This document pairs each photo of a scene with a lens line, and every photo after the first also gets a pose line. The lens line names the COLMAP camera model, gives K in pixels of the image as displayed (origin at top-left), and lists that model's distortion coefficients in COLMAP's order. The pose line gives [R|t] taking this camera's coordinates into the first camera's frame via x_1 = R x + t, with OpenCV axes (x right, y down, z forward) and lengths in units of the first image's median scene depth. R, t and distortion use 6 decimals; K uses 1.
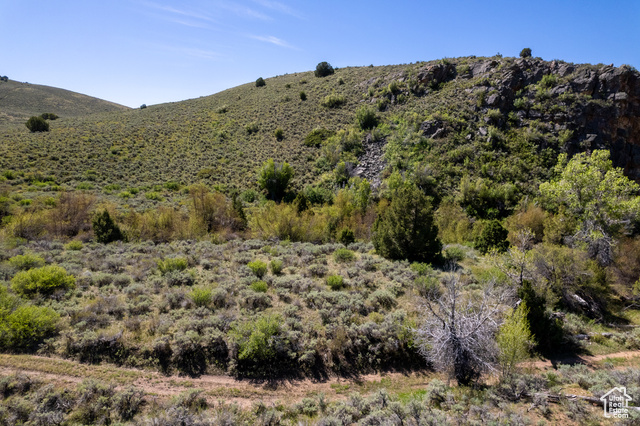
lens RADIAL K [[414.4, 0, 320.0], [0, 414.4, 213.0], [0, 0, 1]] dist [-0.082172, 0.100292]
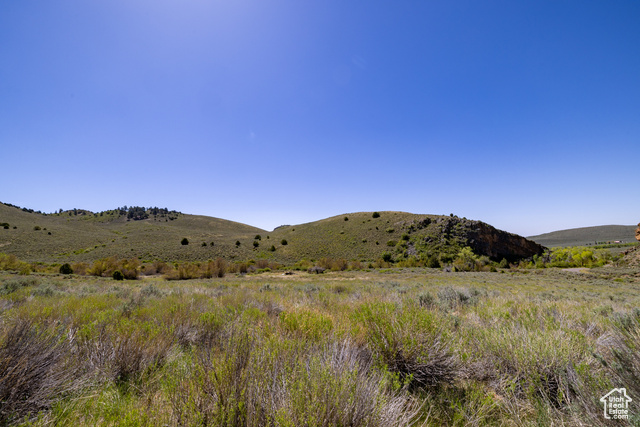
lens RADIAL K [[267.5, 0, 320.0], [0, 267.5, 213.5], [0, 0, 1]] dist [-0.000900, -0.000123]
pose [[0.997951, -0.055311, -0.032174, -0.501308], [0.045634, 0.967662, -0.248089, 0.092172], [0.044855, 0.246113, 0.968203, -1.174162]]
